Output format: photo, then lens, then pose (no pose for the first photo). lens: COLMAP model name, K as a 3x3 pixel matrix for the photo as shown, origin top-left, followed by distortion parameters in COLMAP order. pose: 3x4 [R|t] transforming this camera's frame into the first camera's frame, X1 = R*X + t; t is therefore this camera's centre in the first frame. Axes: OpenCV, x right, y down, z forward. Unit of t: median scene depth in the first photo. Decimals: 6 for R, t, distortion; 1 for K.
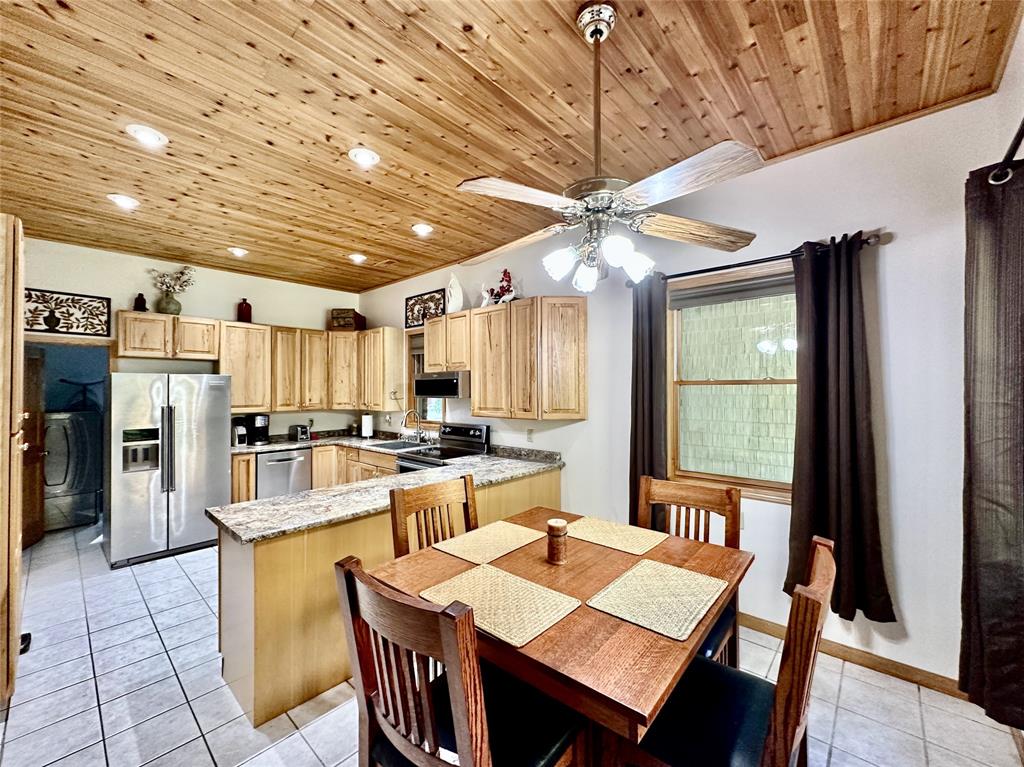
lens RADIAL K [[410.9, 0, 509.5], [0, 410.9, 387.7], [0, 0, 1]] dist [0.001570, 0.000023]
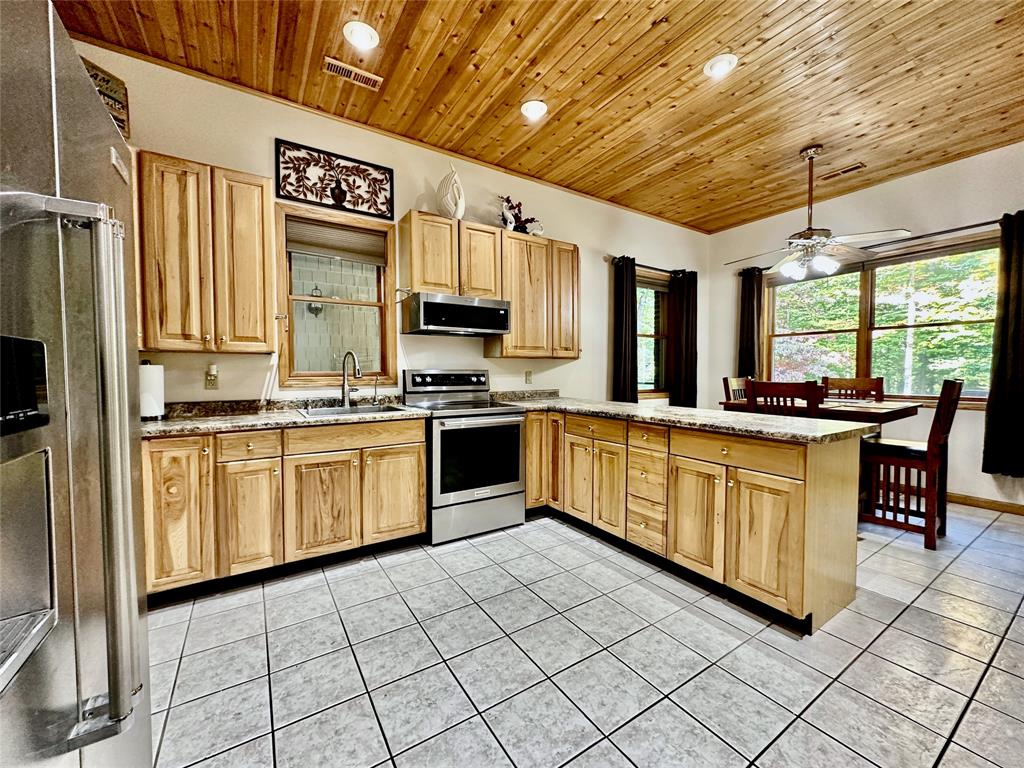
lens RADIAL K [[410.9, 0, 509.6], [0, 410.9, 385.2], [0, 0, 1]] dist [0.001570, 0.000023]
pose [[0.266800, -0.029227, 0.963309, -0.743945], [-0.003101, 0.999509, 0.031184, 0.083582], [-0.963747, -0.011307, 0.266579, 0.625067]]
